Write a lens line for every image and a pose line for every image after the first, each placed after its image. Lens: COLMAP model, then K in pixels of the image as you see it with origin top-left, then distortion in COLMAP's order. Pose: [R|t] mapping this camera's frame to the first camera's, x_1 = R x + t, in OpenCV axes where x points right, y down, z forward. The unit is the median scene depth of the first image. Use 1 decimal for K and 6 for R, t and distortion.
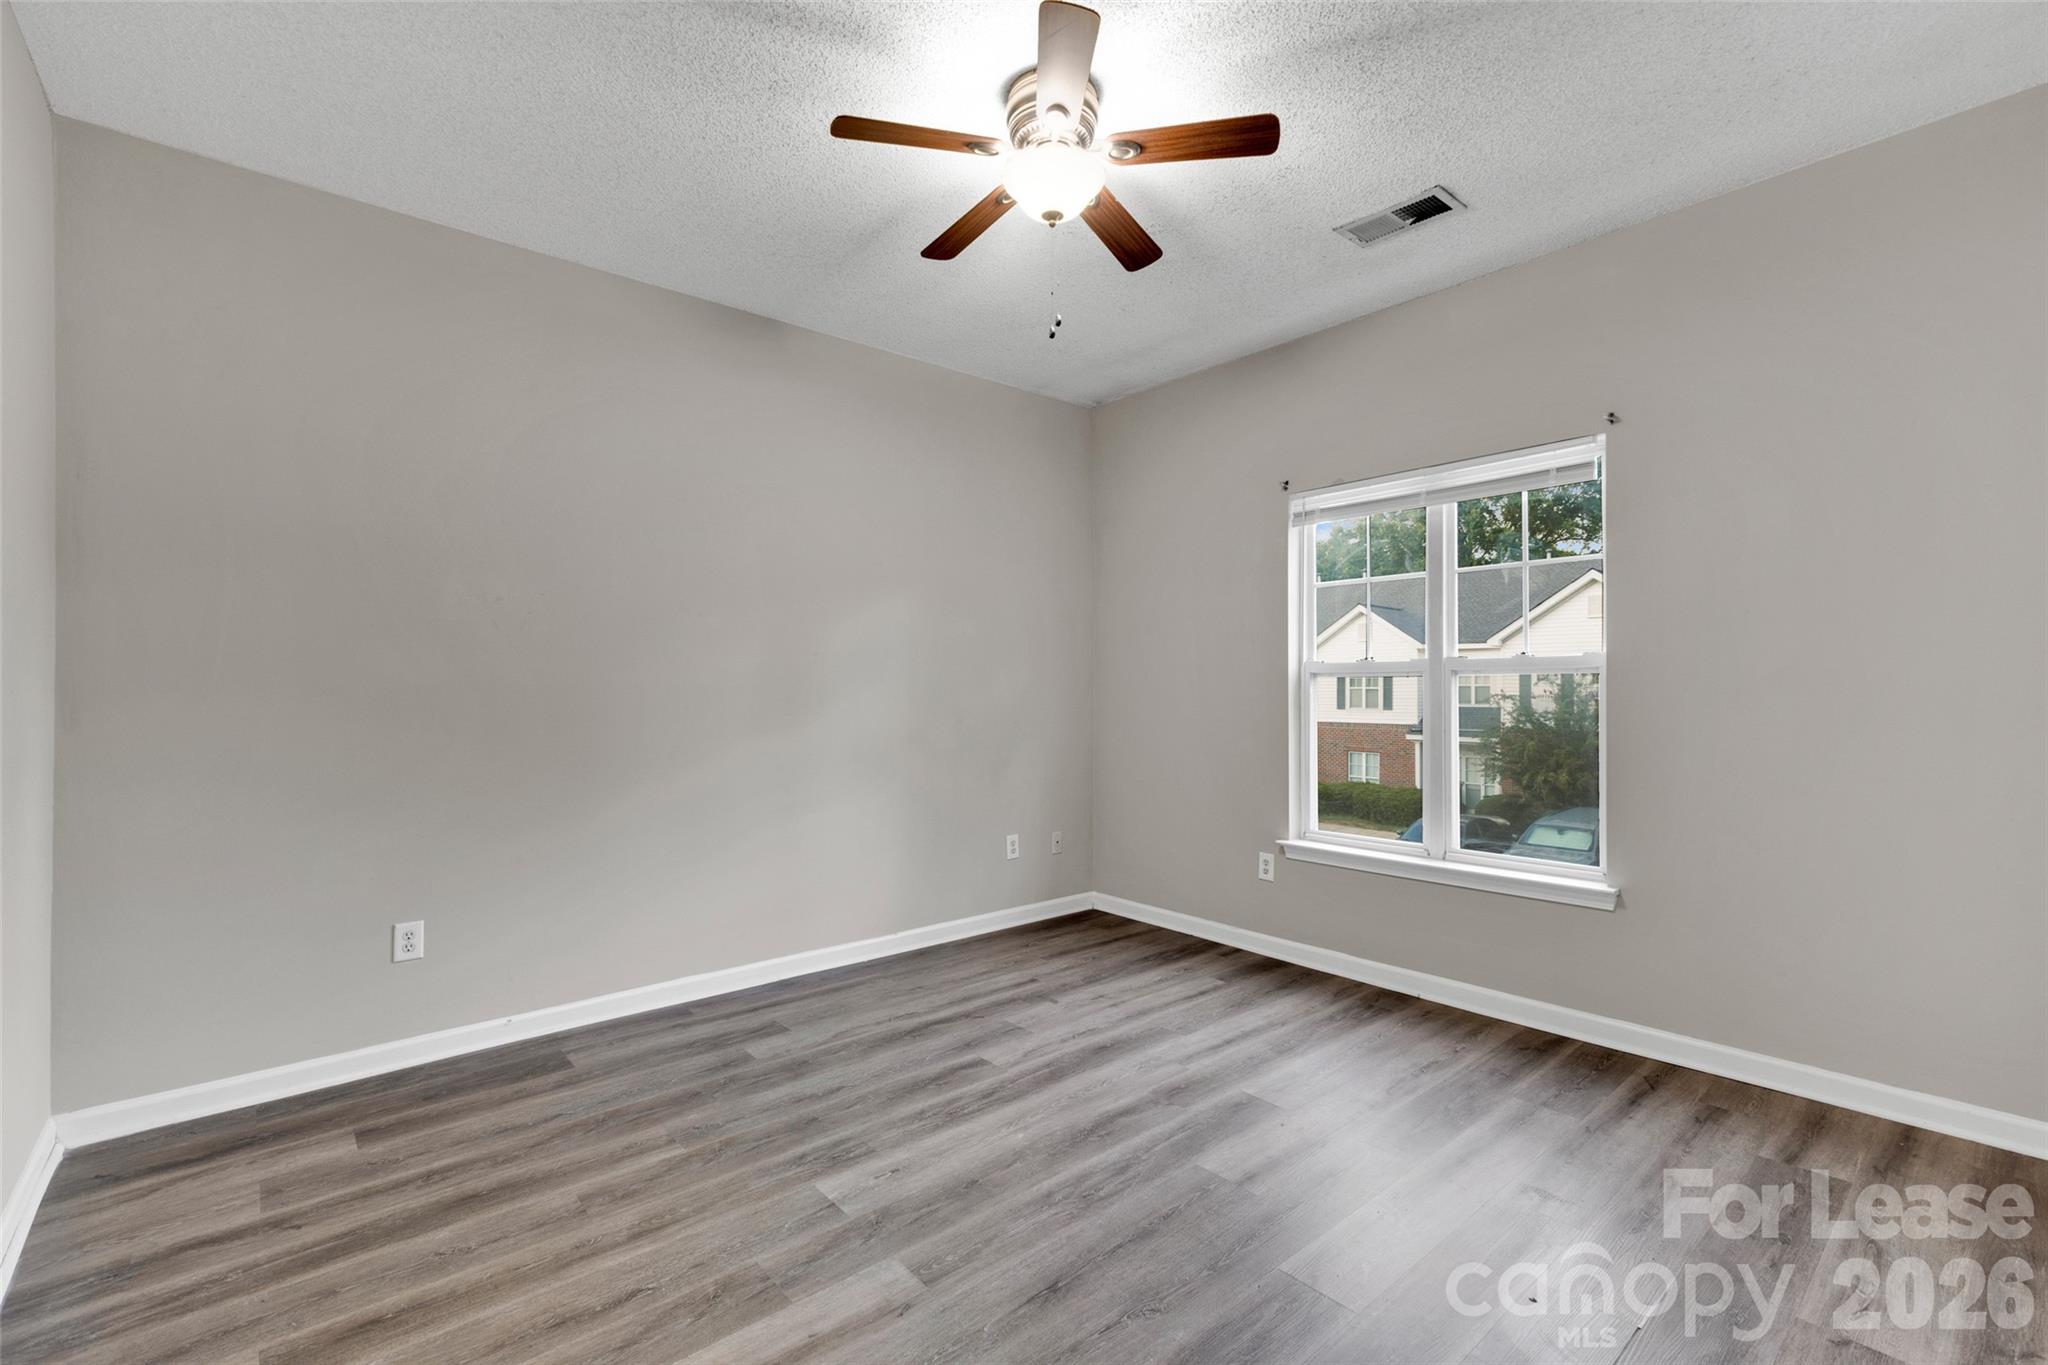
lens RADIAL K [[898.6, 0, 1028.8], [0, 898.6, 687.7], [0, 0, 1]] dist [0.031313, 0.000041]
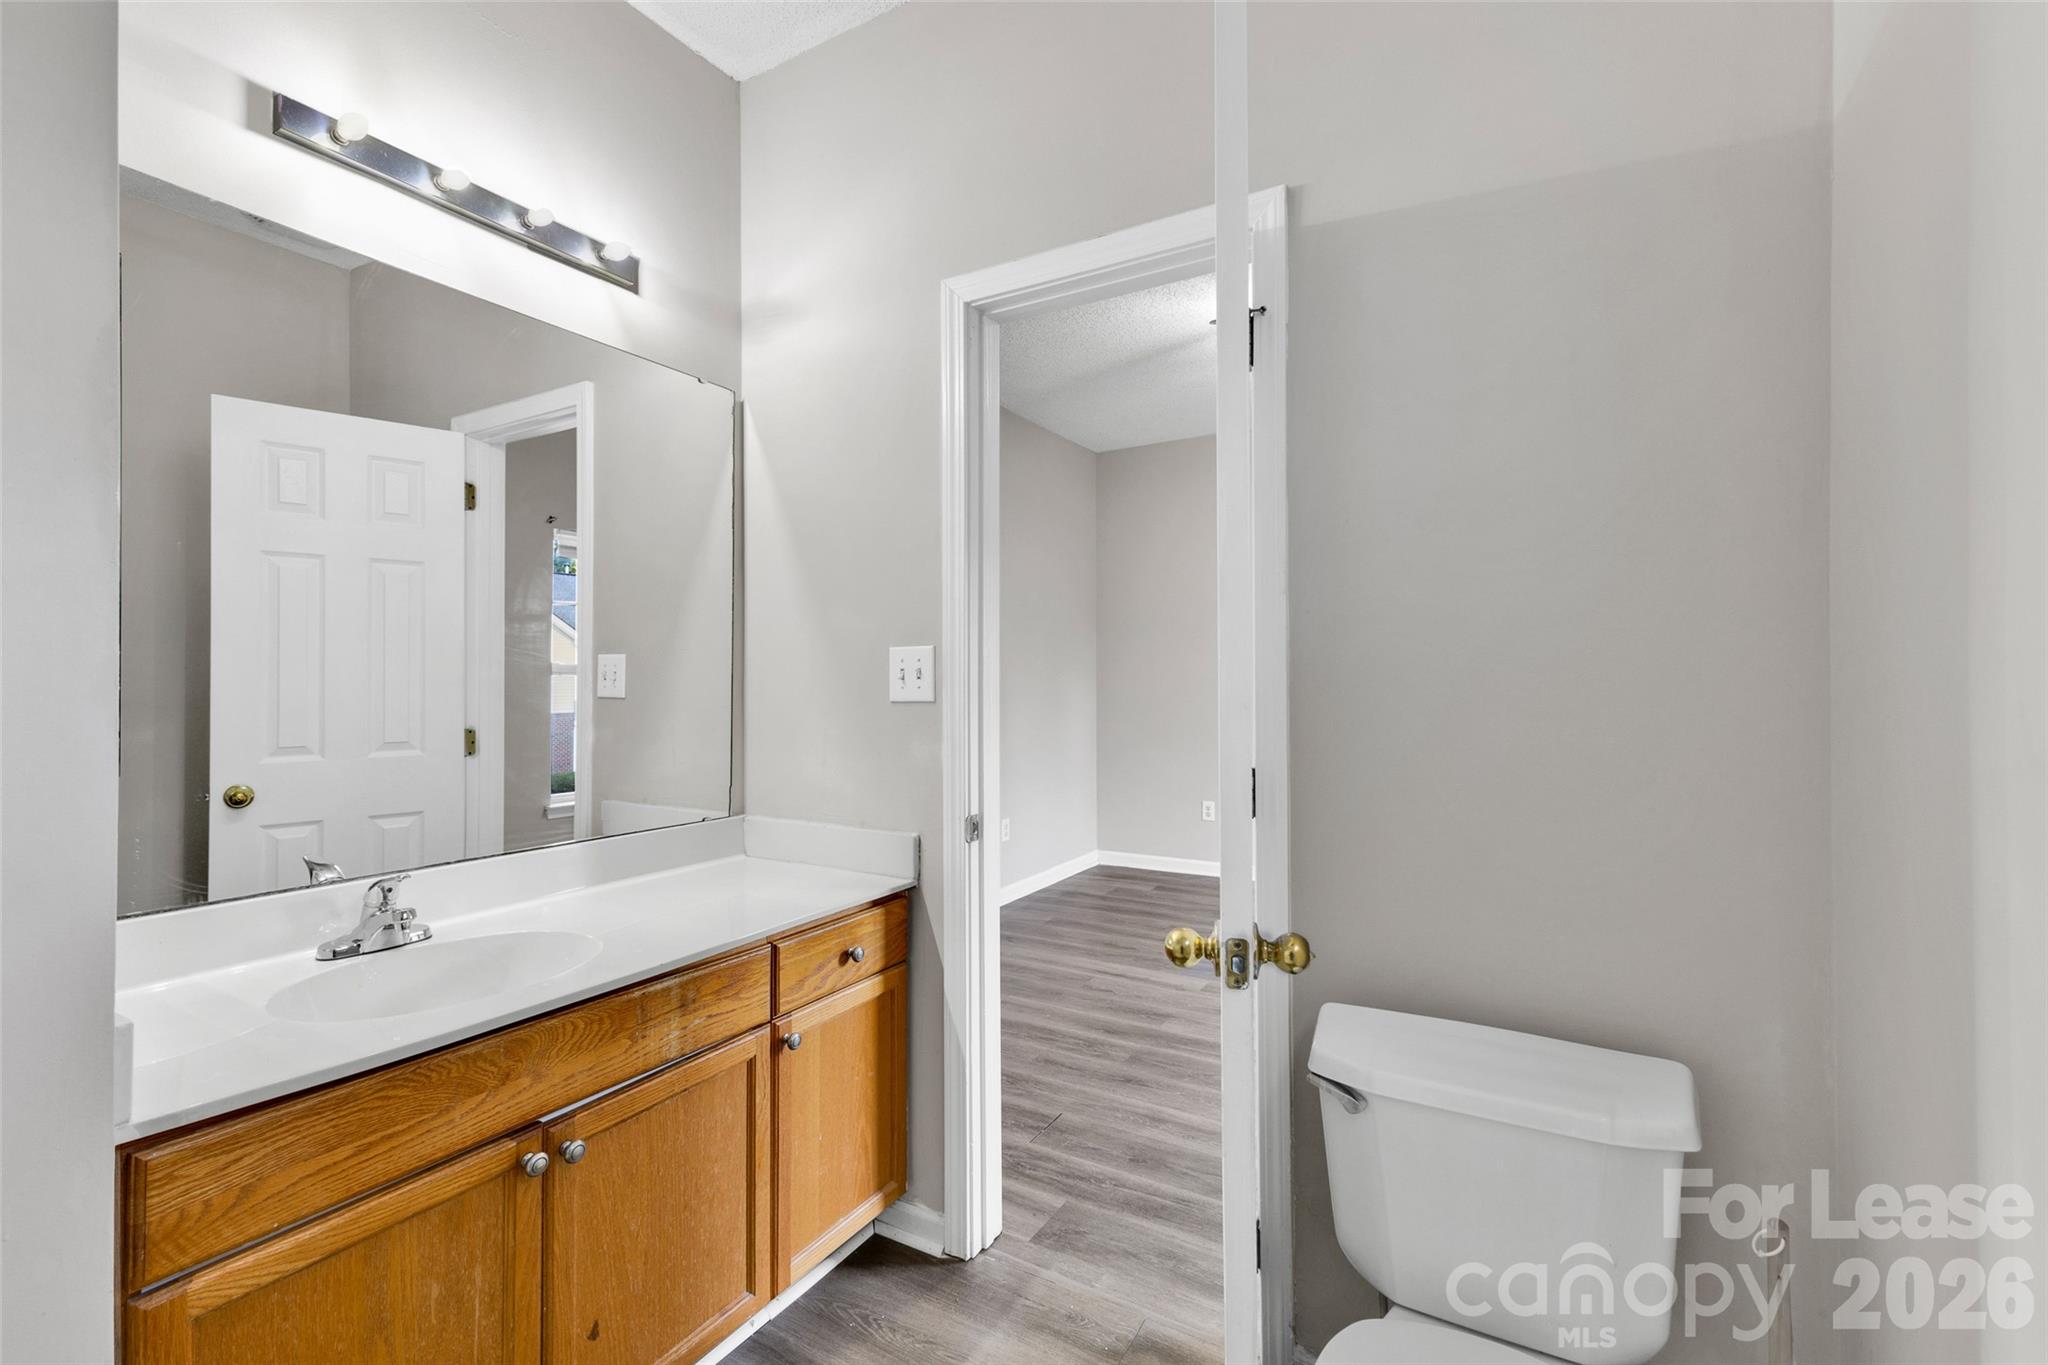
lens RADIAL K [[913.3, 0, 1015.5], [0, 913.3, 676.3], [0, 0, 1]] dist [0.021231, -0.000183]
pose [[0.313731, 0.000693, -0.949512, 0.932005], [-0.001413, 0.999999, 0.000263, -0.005668], [0.949511, 0.001259, 0.313732, 0.010213]]
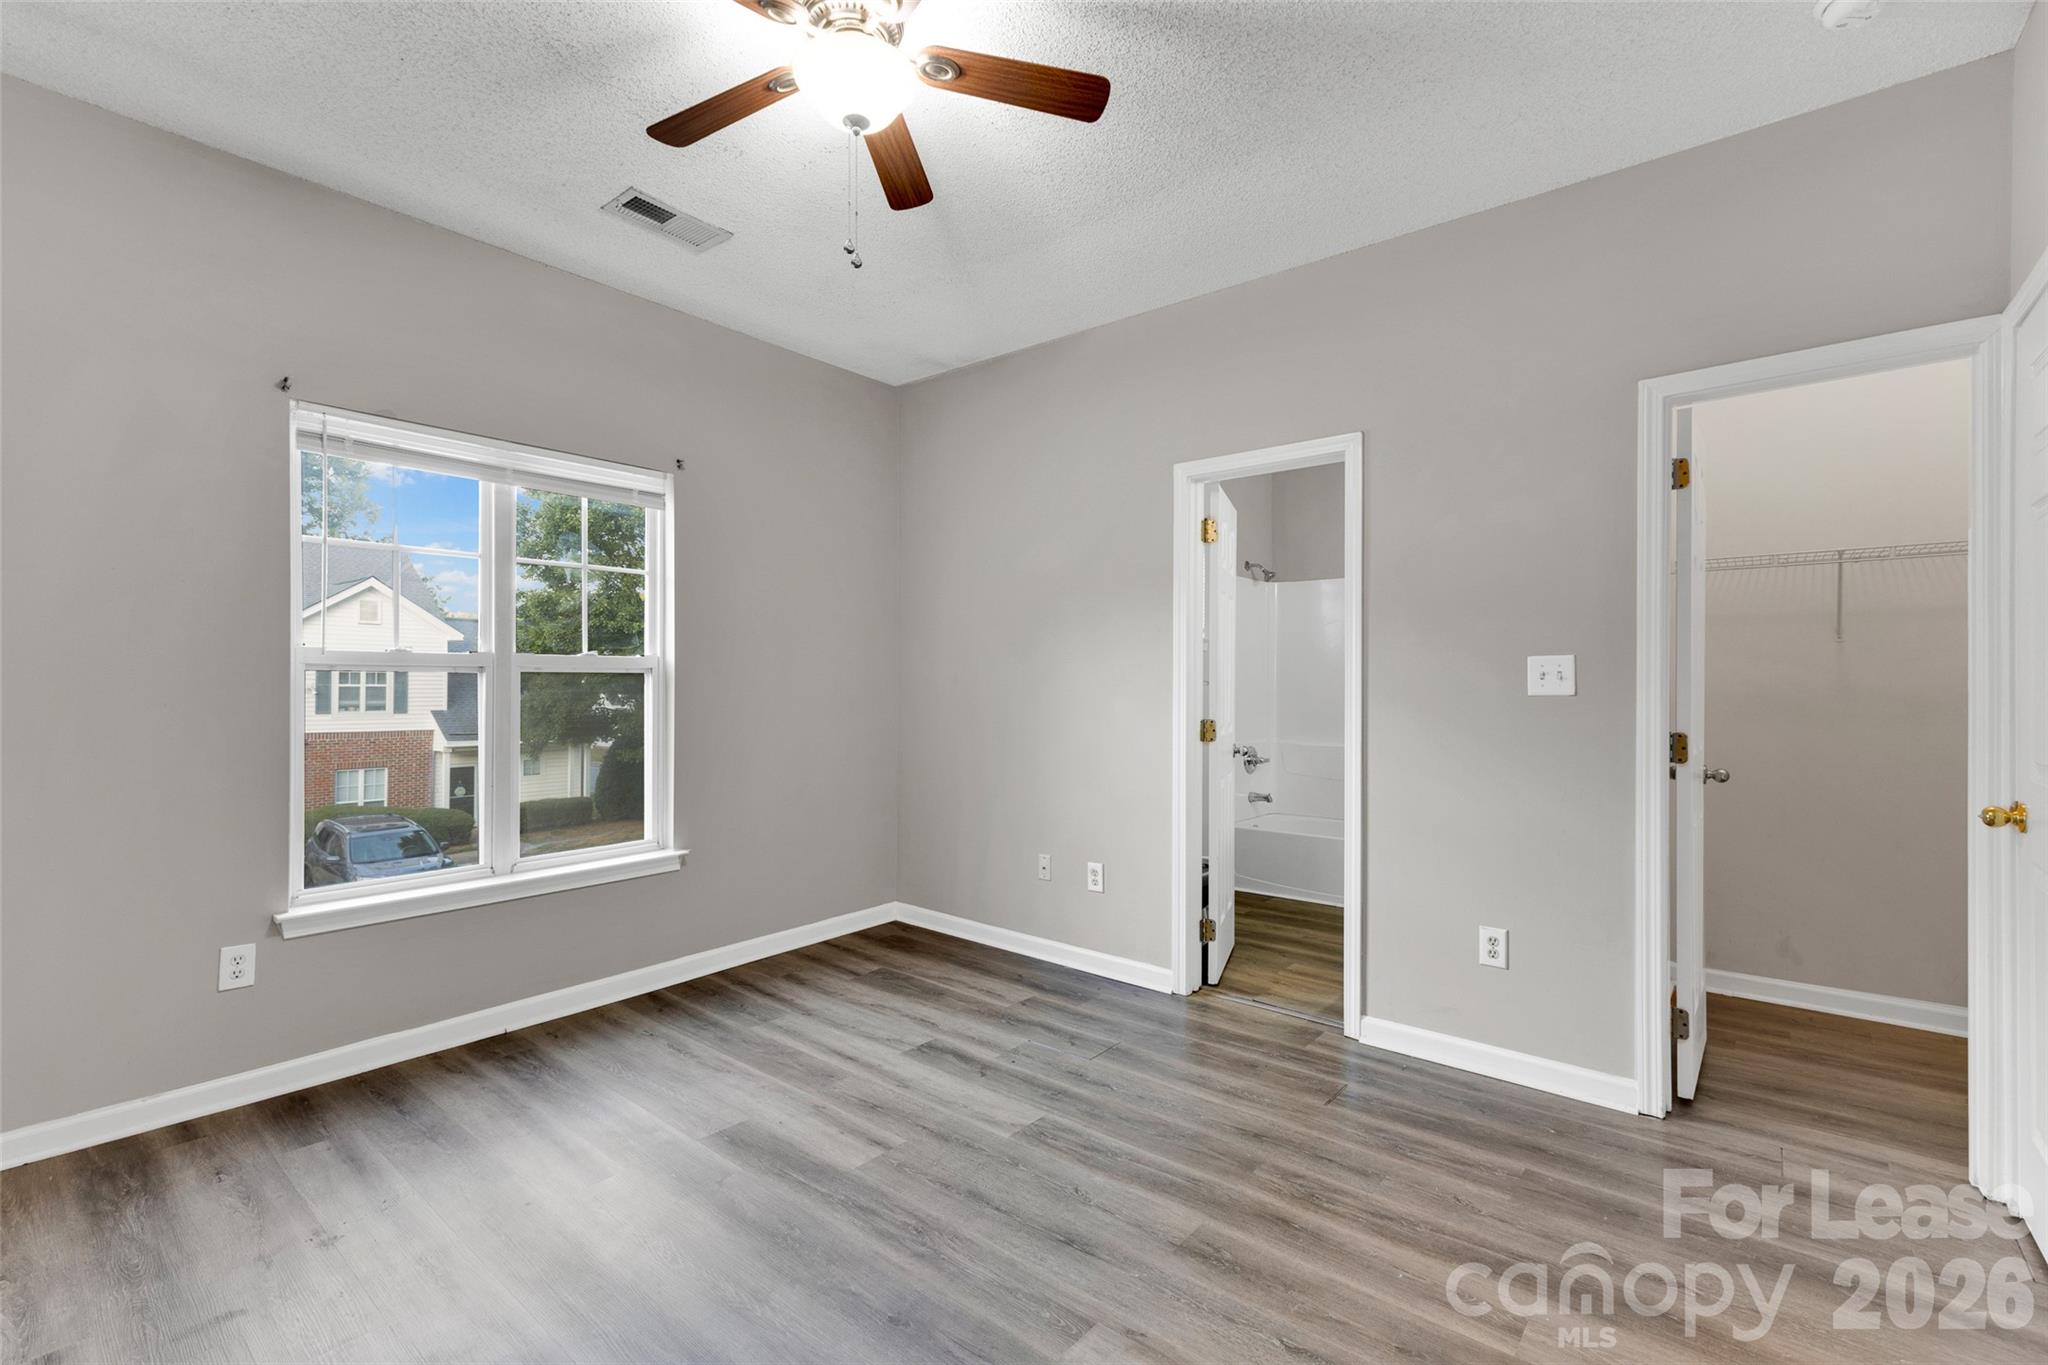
lens RADIAL K [[913.3, 0, 1015.5], [0, 913.3, 676.3], [0, 0, 1]] dist [0.021231, -0.000183]
pose [[-0.167455, 0.013698, 0.985784, -0.601285], [0.001743, 0.999906, -0.013598, 0.004887], [-0.985878, -0.000558, -0.167463, 0.718453]]
